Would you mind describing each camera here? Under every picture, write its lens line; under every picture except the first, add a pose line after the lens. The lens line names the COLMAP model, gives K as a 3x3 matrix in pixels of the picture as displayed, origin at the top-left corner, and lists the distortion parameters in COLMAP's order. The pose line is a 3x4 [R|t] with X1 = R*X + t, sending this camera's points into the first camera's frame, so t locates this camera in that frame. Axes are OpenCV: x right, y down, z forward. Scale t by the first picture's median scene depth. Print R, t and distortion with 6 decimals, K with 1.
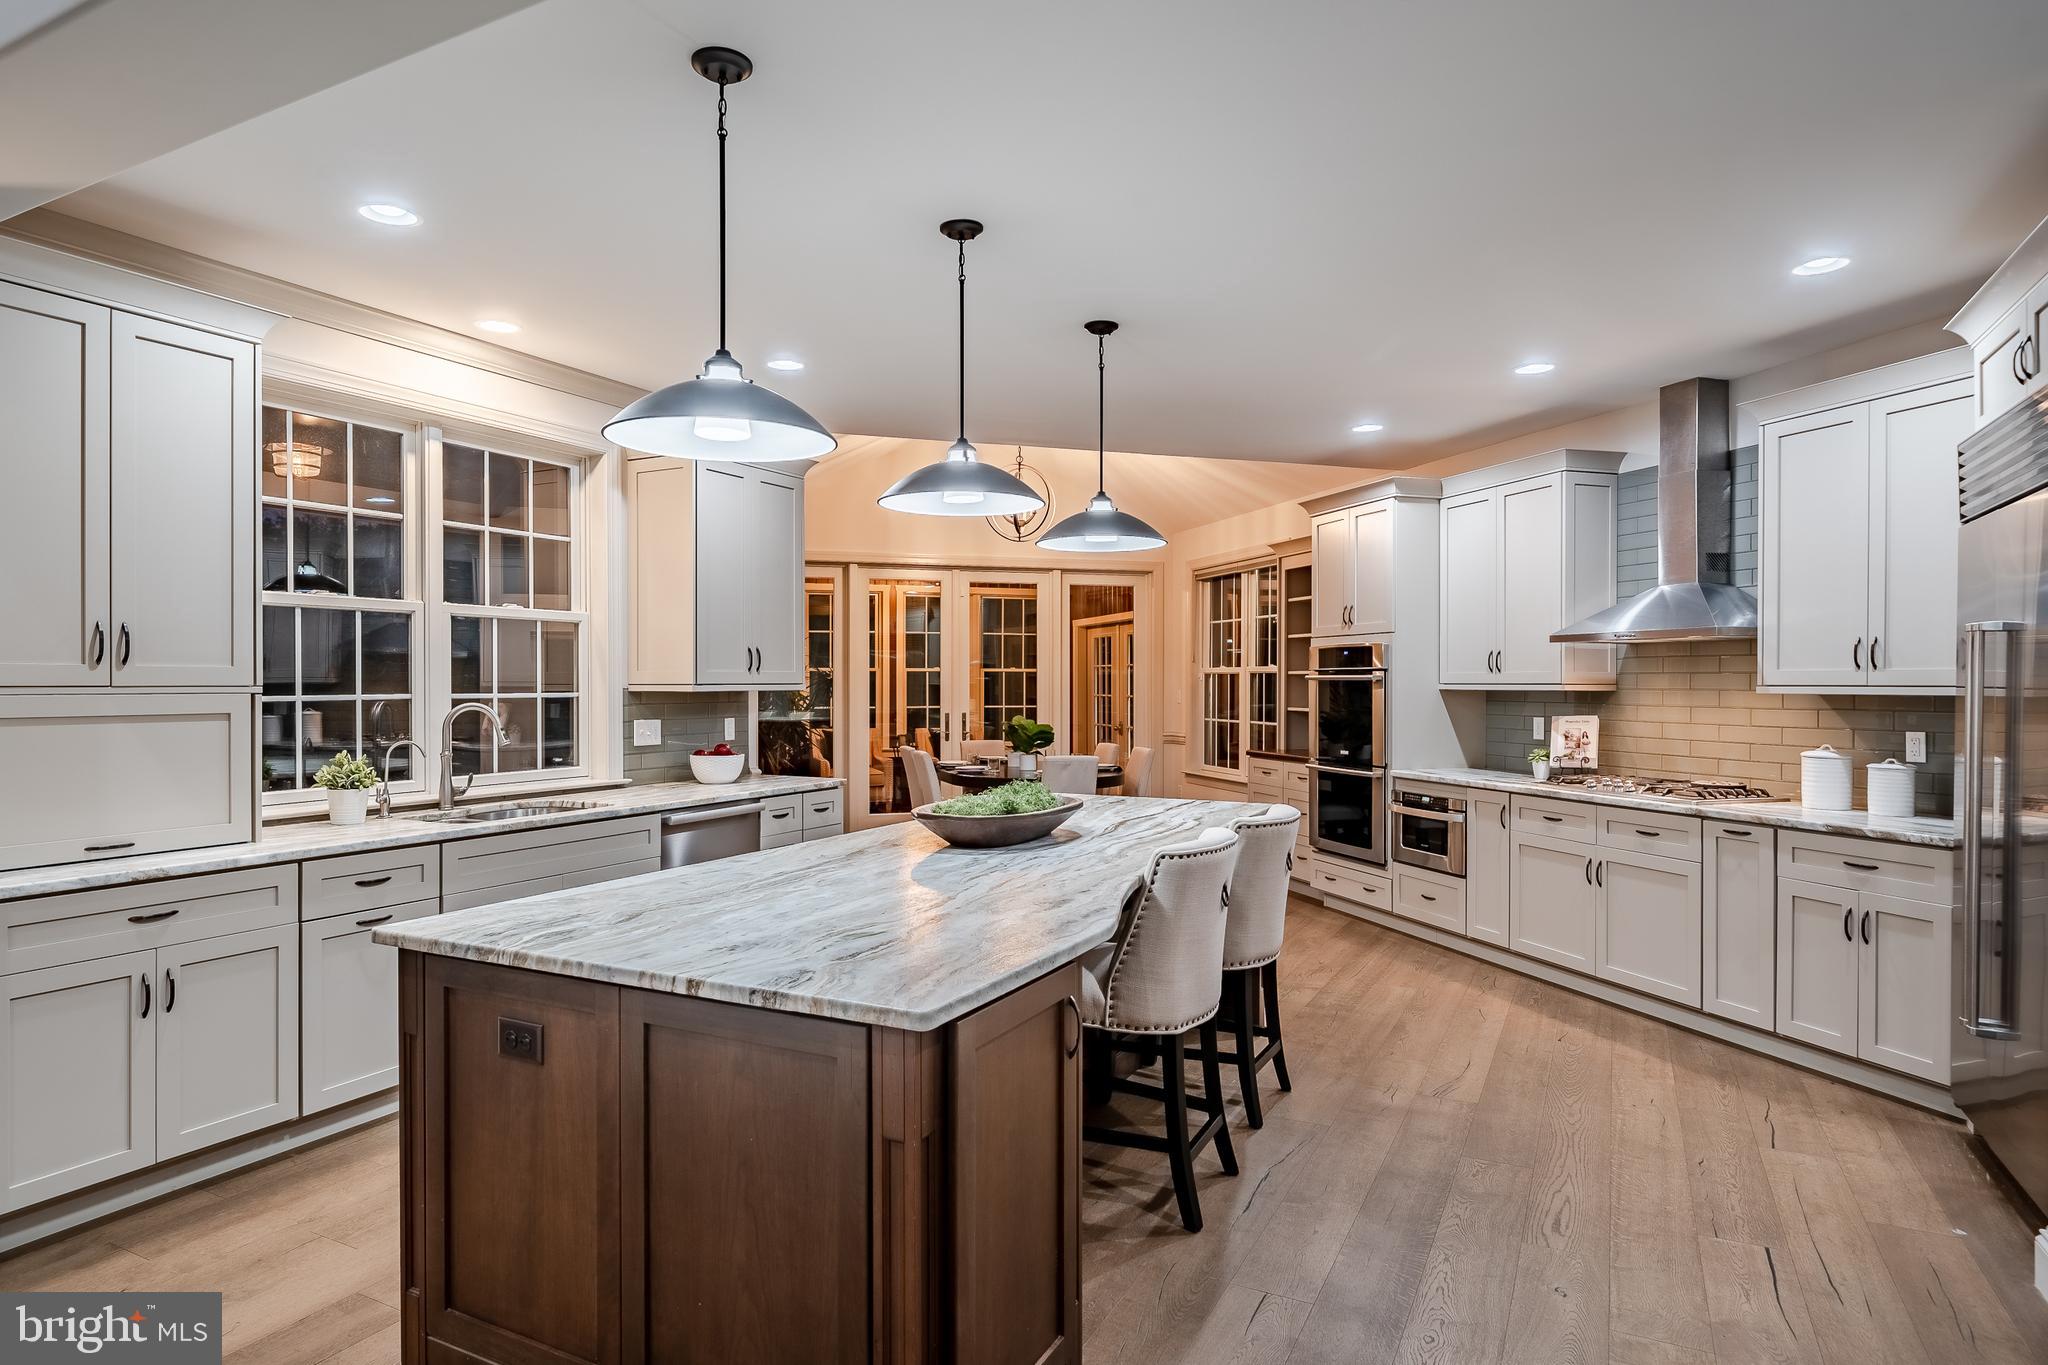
lens RADIAL K [[1146.1, 0, 1021.1], [0, 1146.1, 691.7], [0, 0, 1]] dist [0.002187, -0.000842]
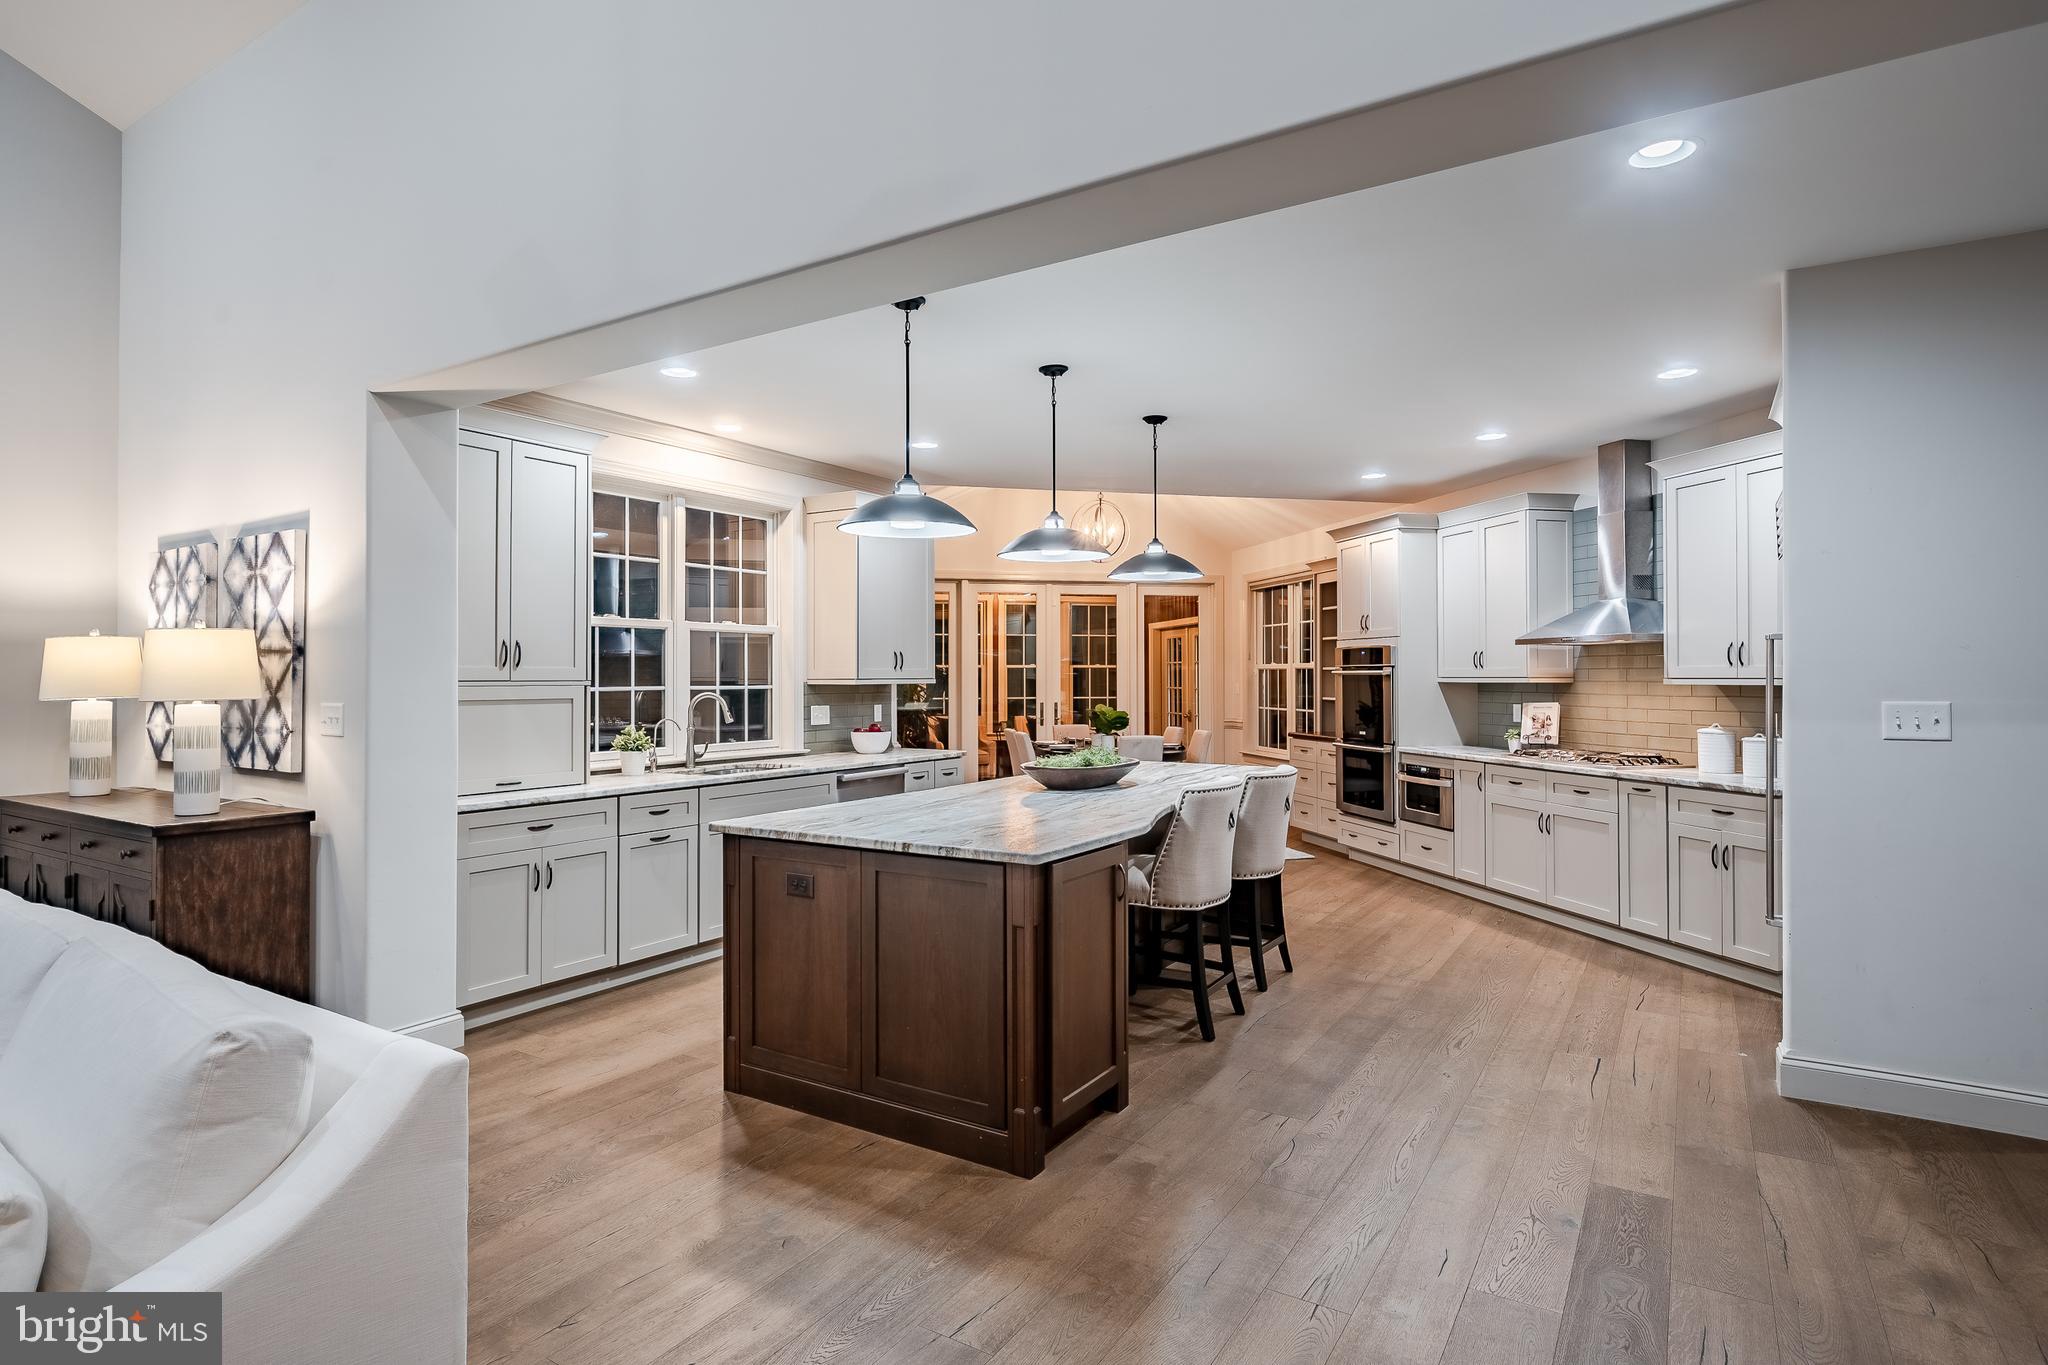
lens RADIAL K [[1067.2, 0, 1010.8], [0, 1067.2, 670.0], [0, 0, 1]] dist [-0.011714, 0.000038]
pose [[0.995759, -0.002728, -0.091961, 0.013508], [0.001406, 0.999895, -0.014437, 0.001568], [0.091991, 0.014246, 0.995658, -0.270863]]
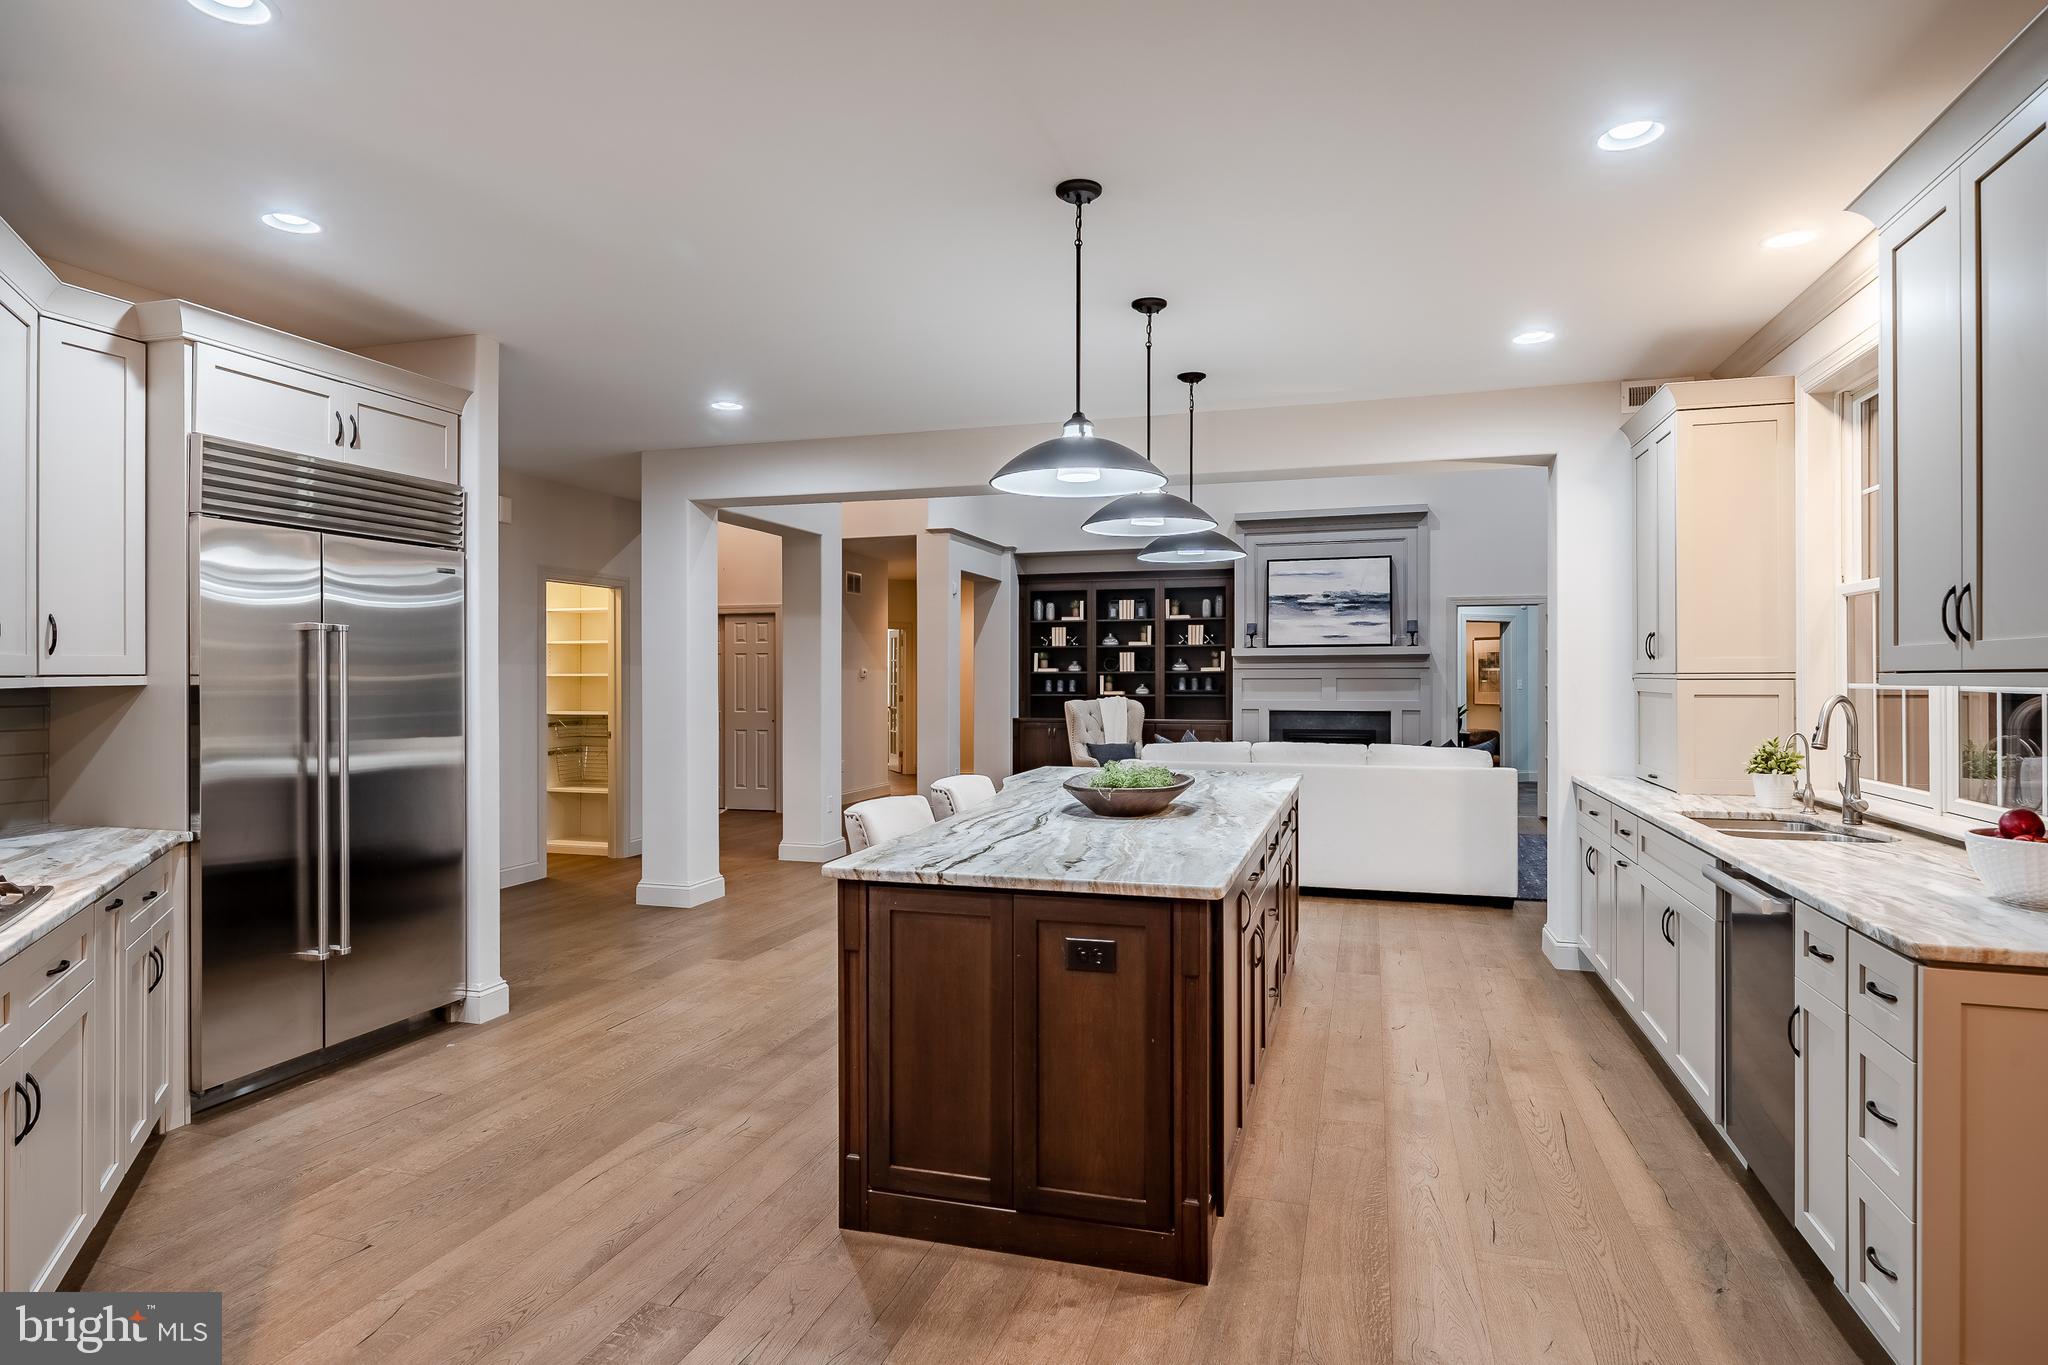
lens RADIAL K [[1146.1, 0, 1024.0], [0, 1146.1, 679.0], [0, 0, 1]] dist [0.002187, -0.000842]
pose [[-0.983338, 0.002462, -0.181770, 0.228743], [0.001327, 0.999979, 0.006365, -0.005796], [0.181782, 0.006017, -0.983320, 1.643767]]
